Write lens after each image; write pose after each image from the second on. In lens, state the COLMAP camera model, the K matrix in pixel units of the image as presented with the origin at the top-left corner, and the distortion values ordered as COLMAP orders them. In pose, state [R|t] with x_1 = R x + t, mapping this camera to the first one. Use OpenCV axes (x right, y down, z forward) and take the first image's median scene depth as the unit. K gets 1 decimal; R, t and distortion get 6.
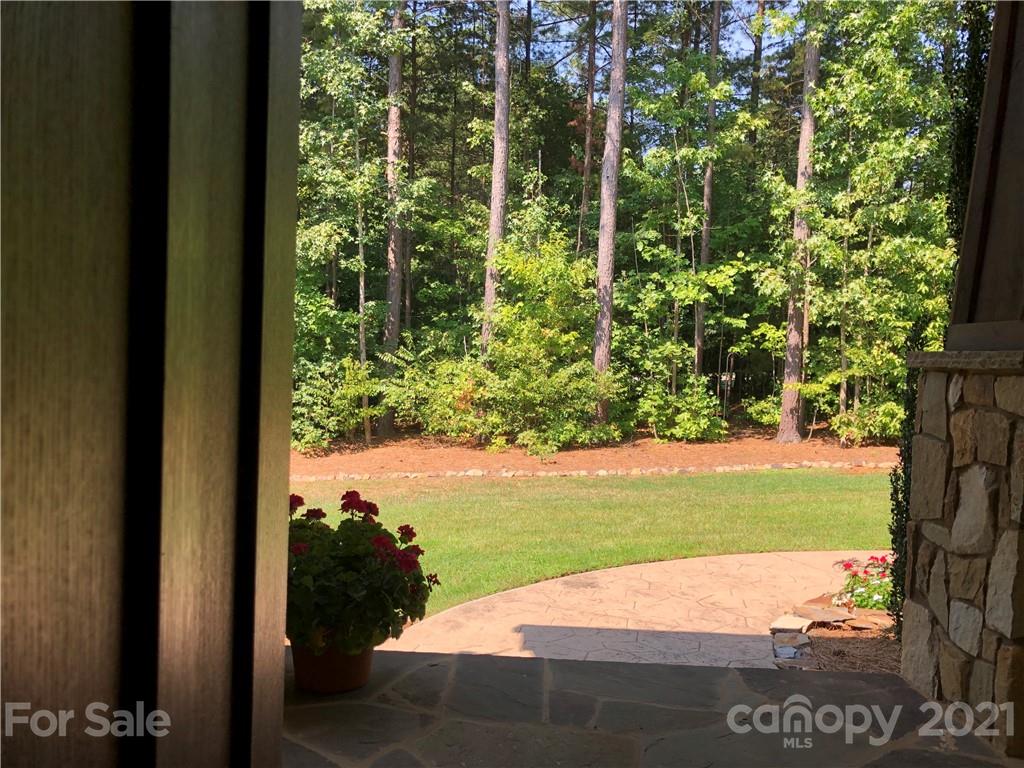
lens RADIAL K [[853.8, 0, 512.0], [0, 853.8, 384.0], [0, 0, 1]] dist [0.042749, -0.003192]
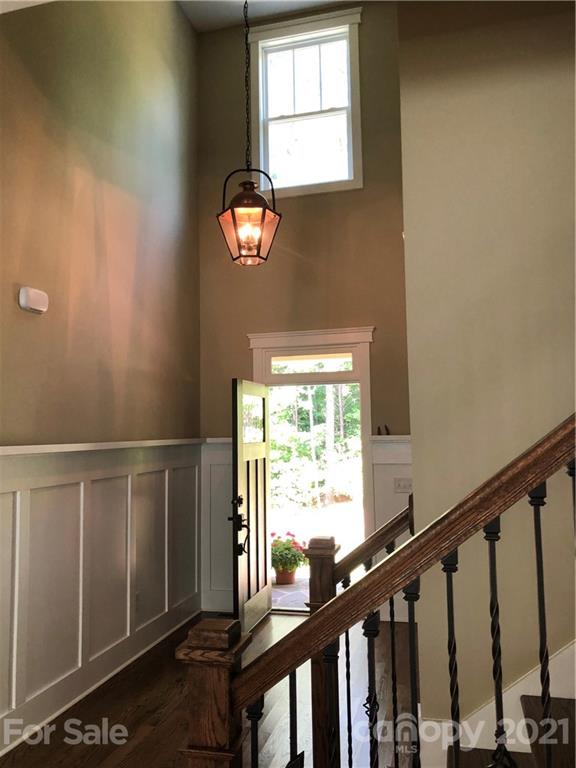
lens RADIAL K [[640.3, 0, 288.0], [0, 640.3, 384.0], [0, 0, 1]] dist [0.042749, -0.003192]
pose [[0.971342, -0.072957, -0.226212, 0.083396], [0.046881, 0.991837, -0.118580, -0.030421], [0.233017, 0.104577, 0.966833, -0.301262]]
